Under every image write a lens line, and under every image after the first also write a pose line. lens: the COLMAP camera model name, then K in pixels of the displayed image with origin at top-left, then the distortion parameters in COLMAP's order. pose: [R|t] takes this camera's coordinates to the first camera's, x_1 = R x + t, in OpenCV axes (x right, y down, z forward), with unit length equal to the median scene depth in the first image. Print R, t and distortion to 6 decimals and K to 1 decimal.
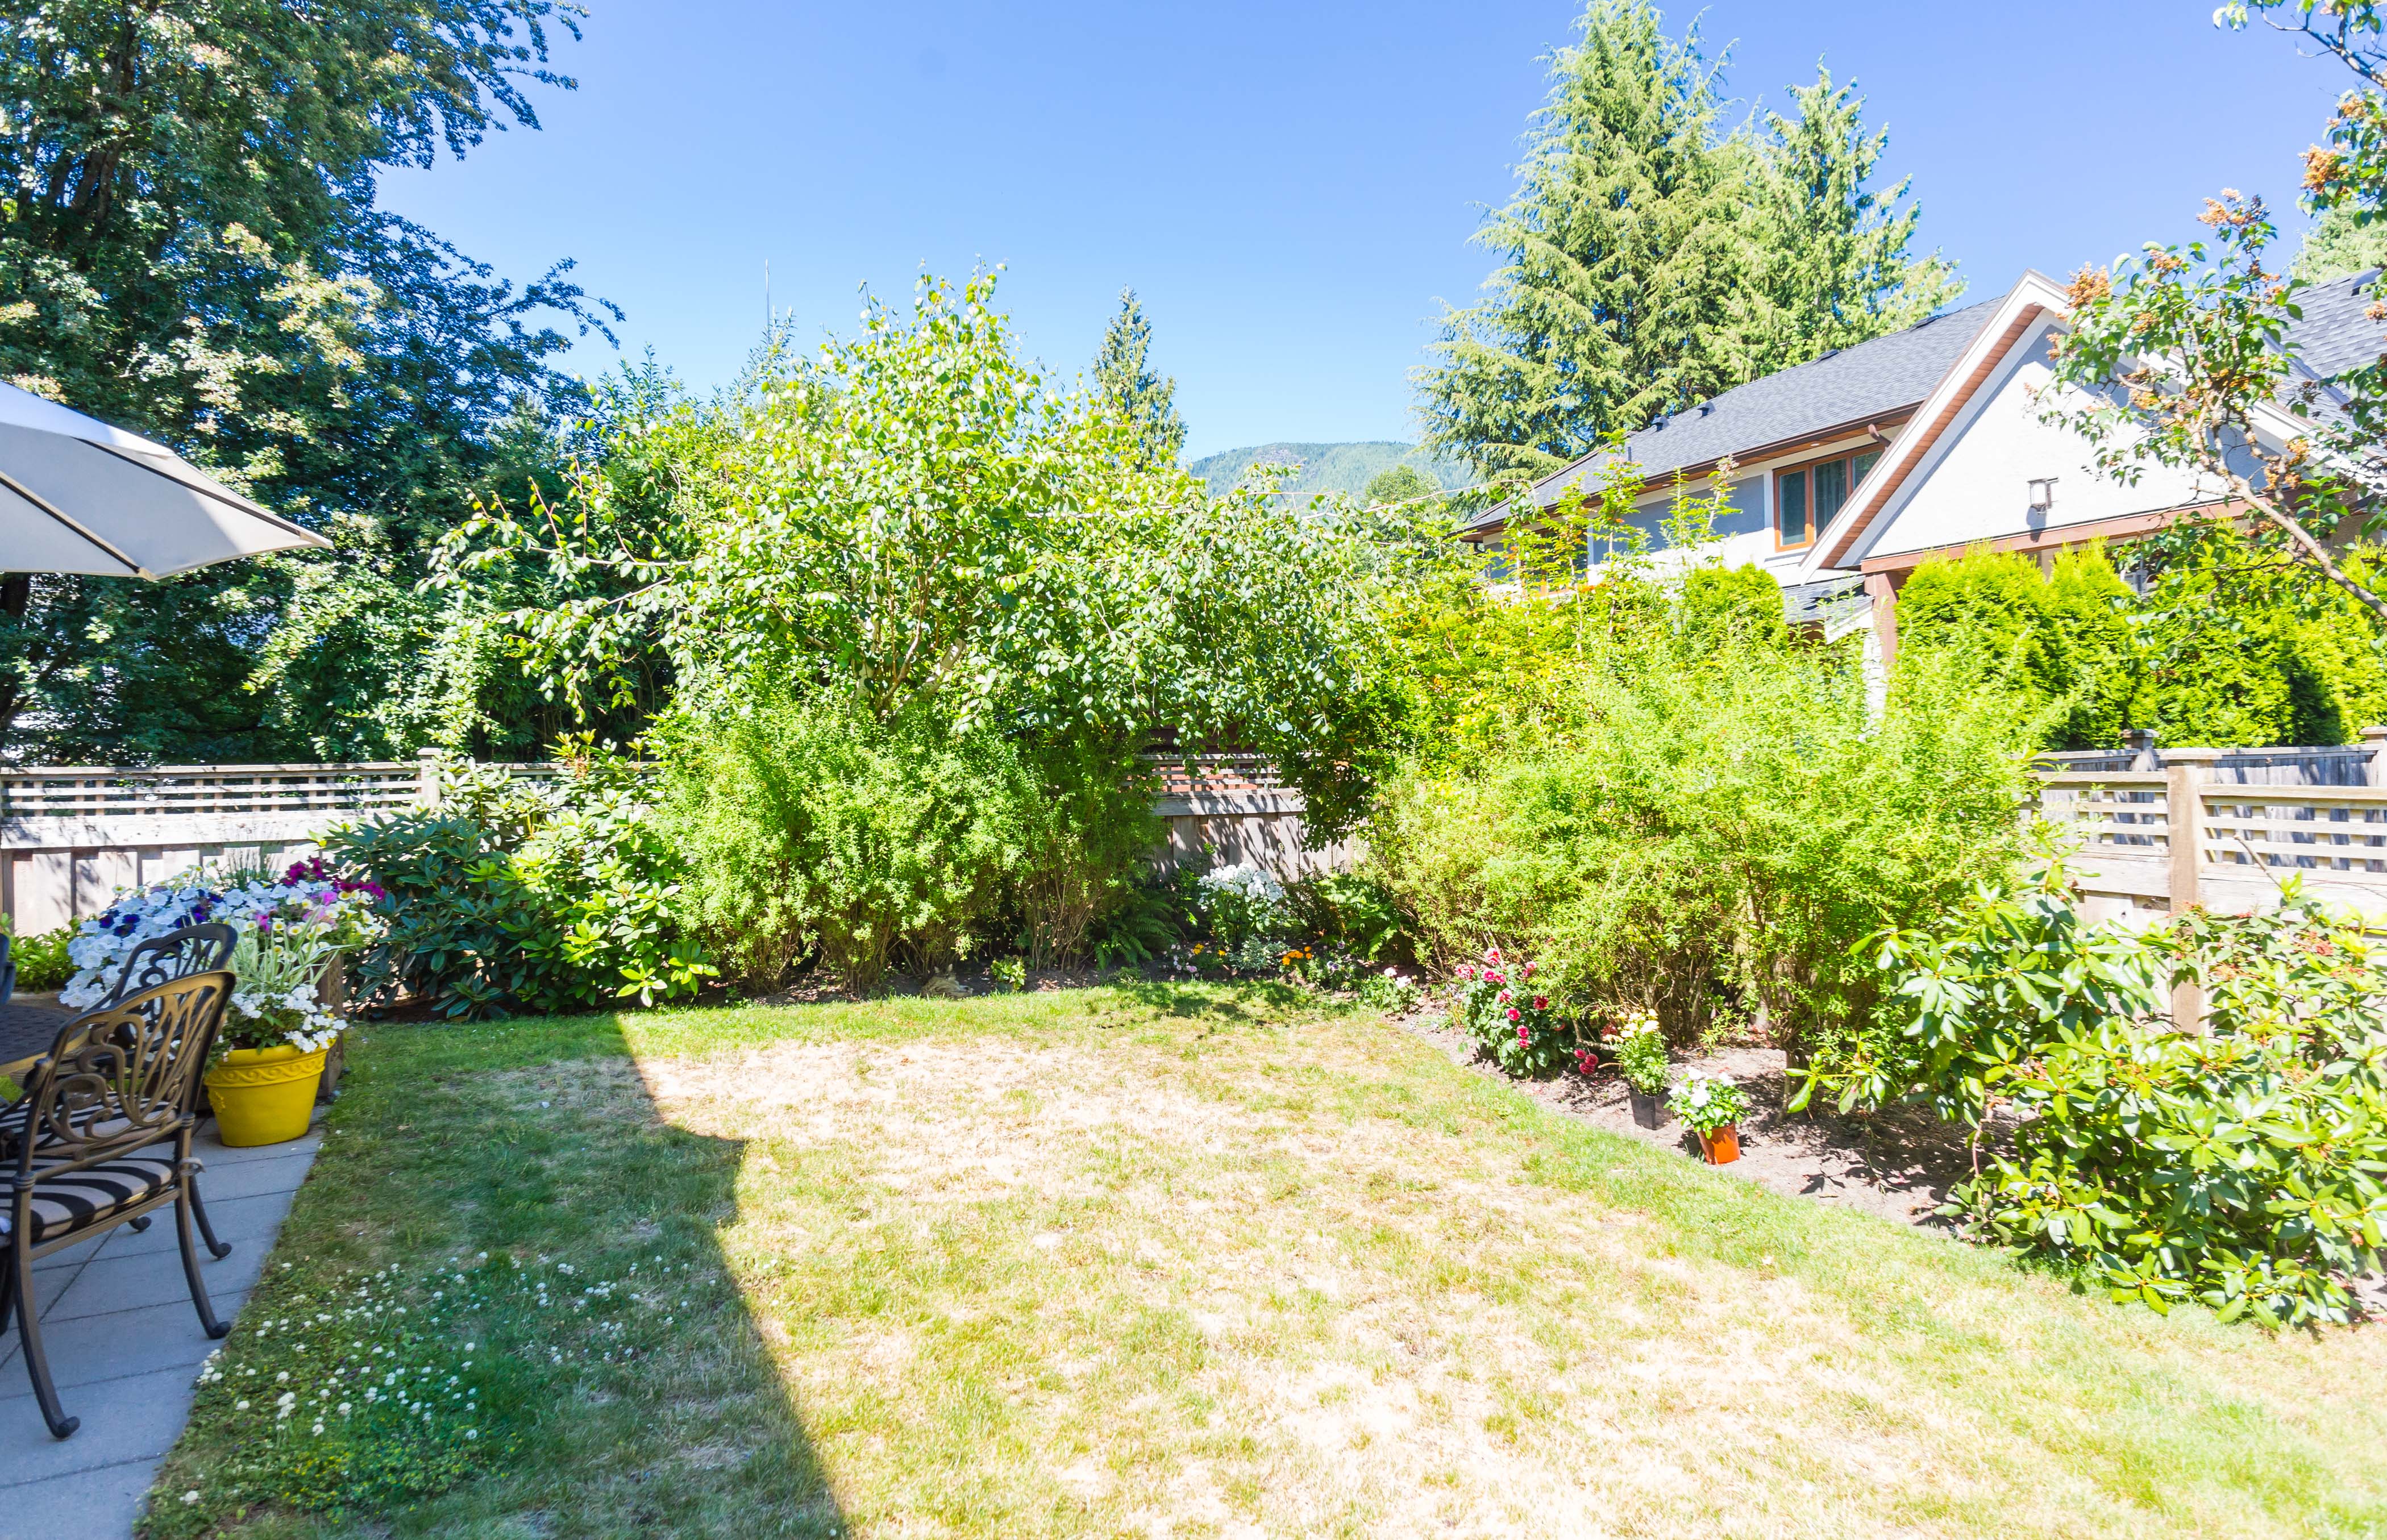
lens RADIAL K [[1265.5, 0, 1193.5], [0, 1265.5, 770.0], [0, 0, 1]] dist [0.001307, -0.000145]
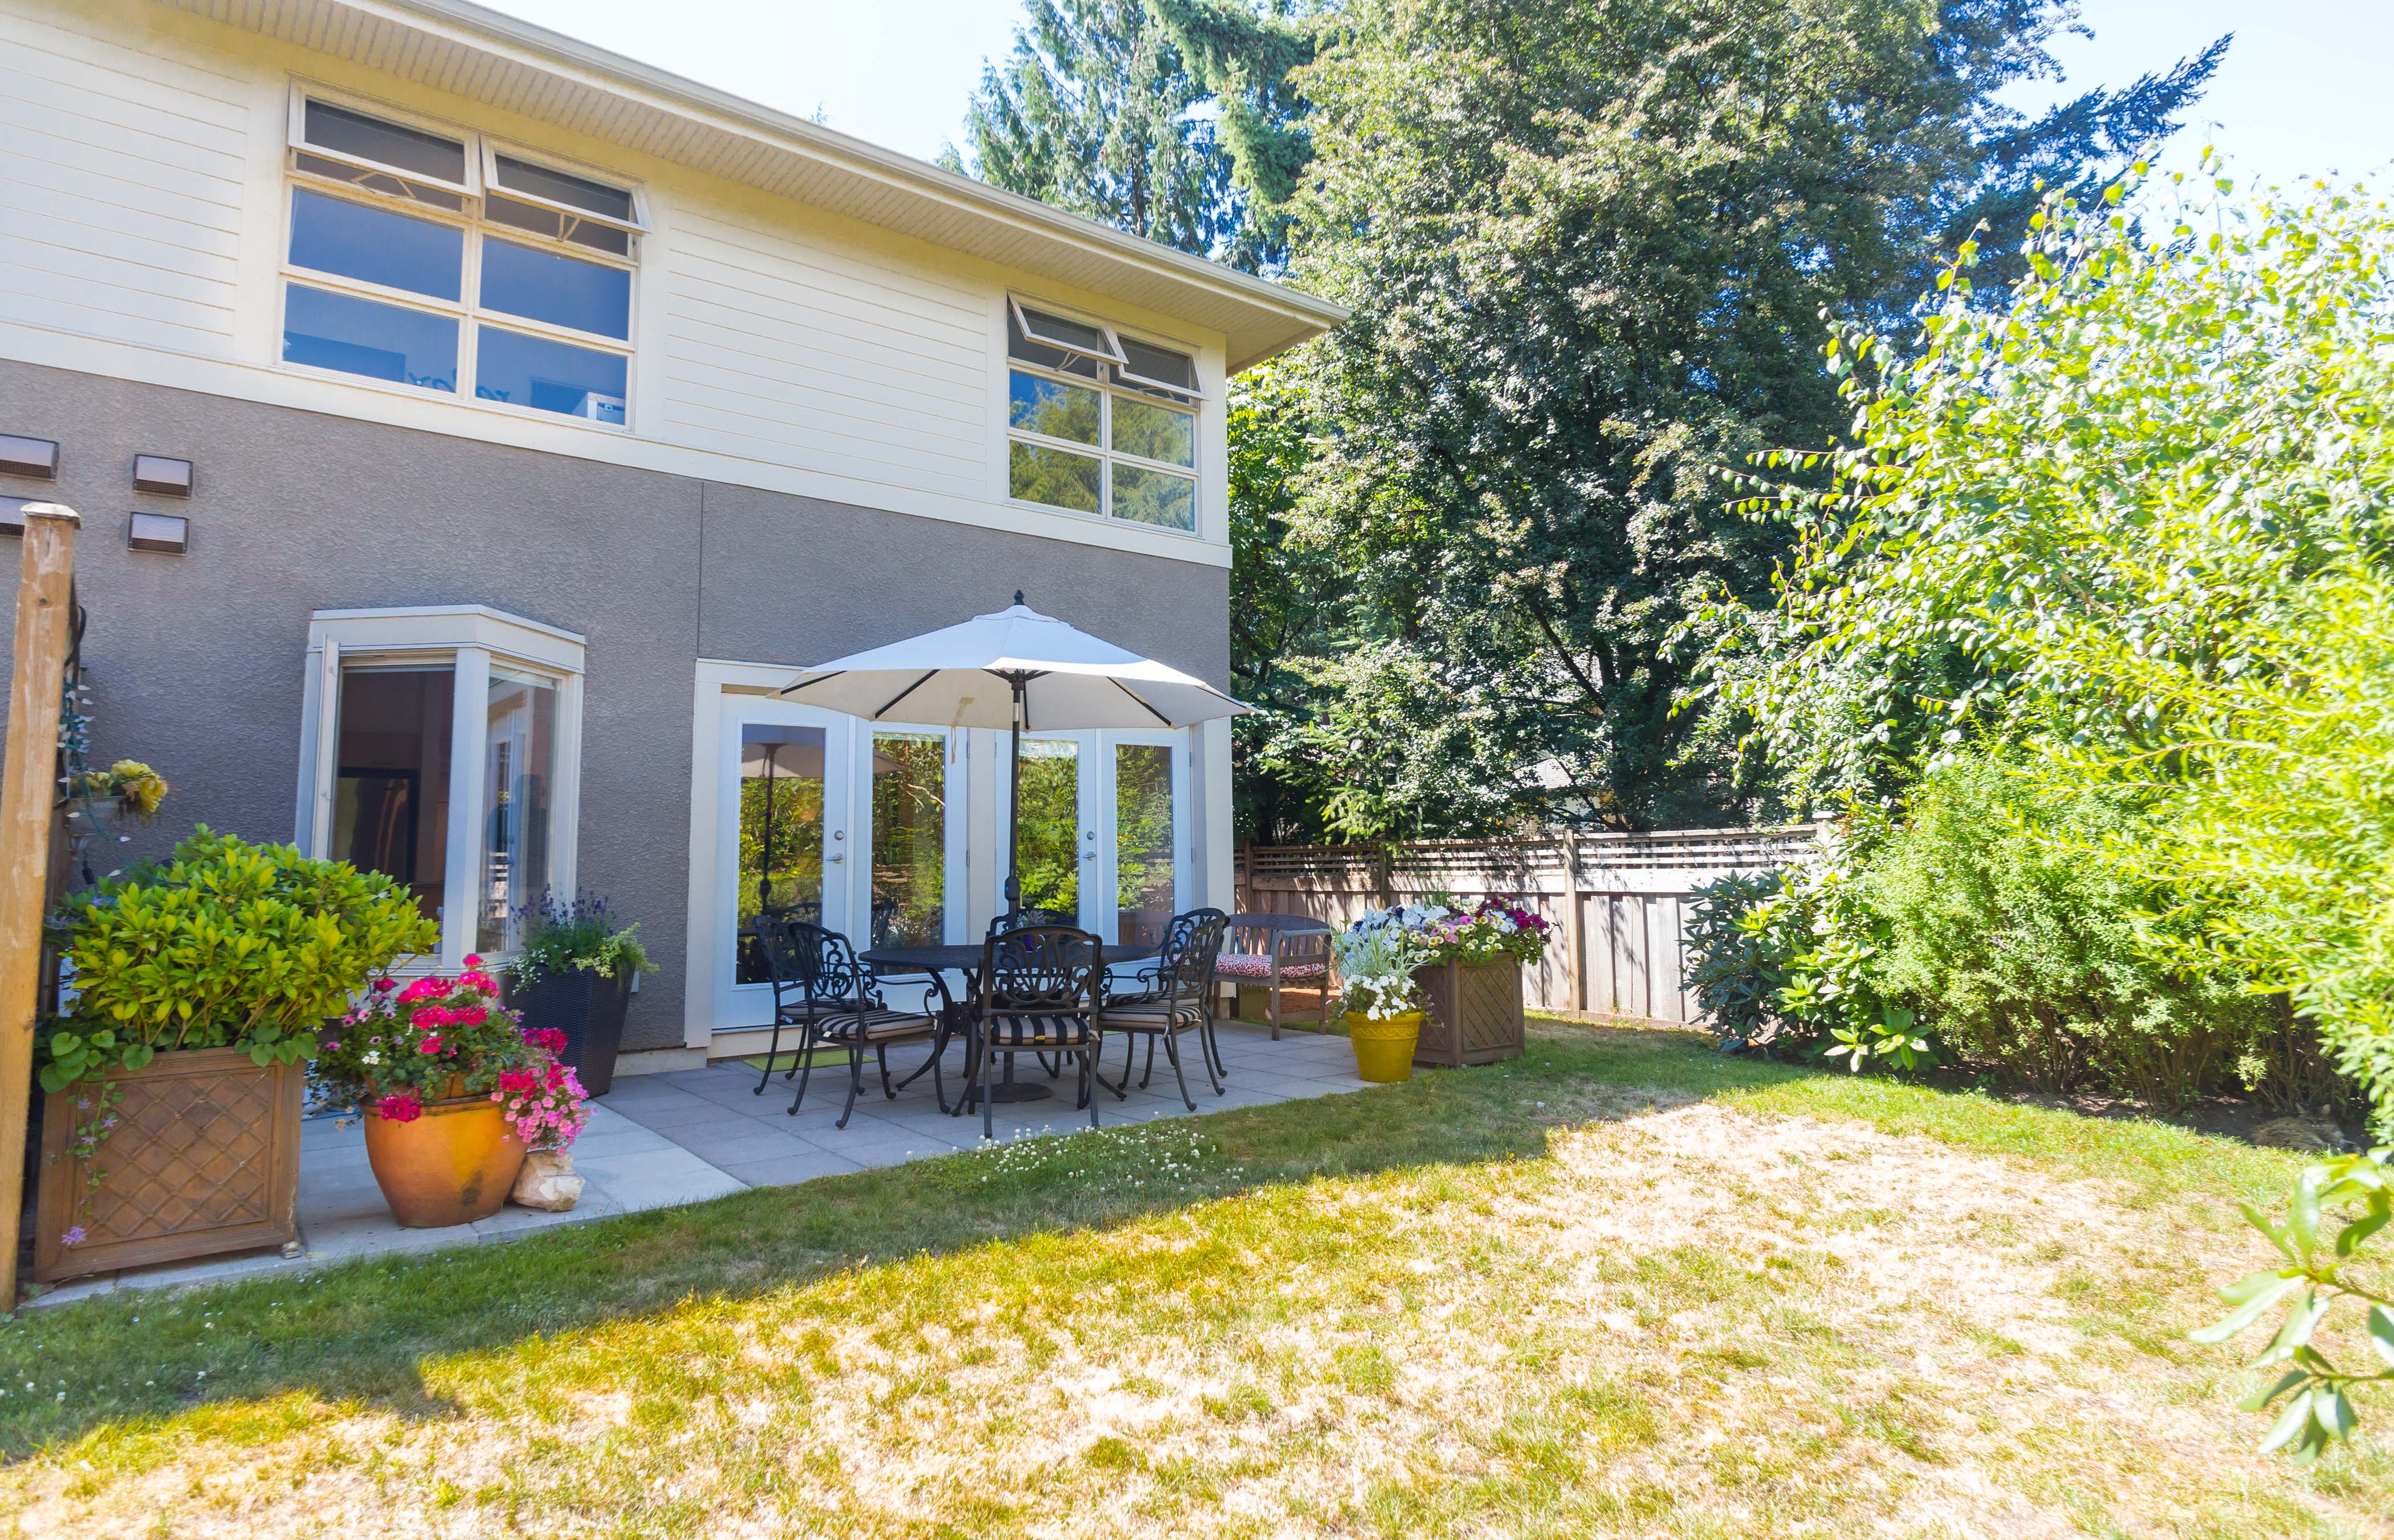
lens RADIAL K [[1307.3, 0, 1189.9], [0, 1307.3, 739.8], [0, 0, 1]] dist [0.002473, -0.000941]
pose [[0.203067, -0.083865, -0.975567, 0.407096], [0.001984, 0.996359, -0.085239, 0.016782], [0.979163, 0.015374, 0.202494, 0.265616]]
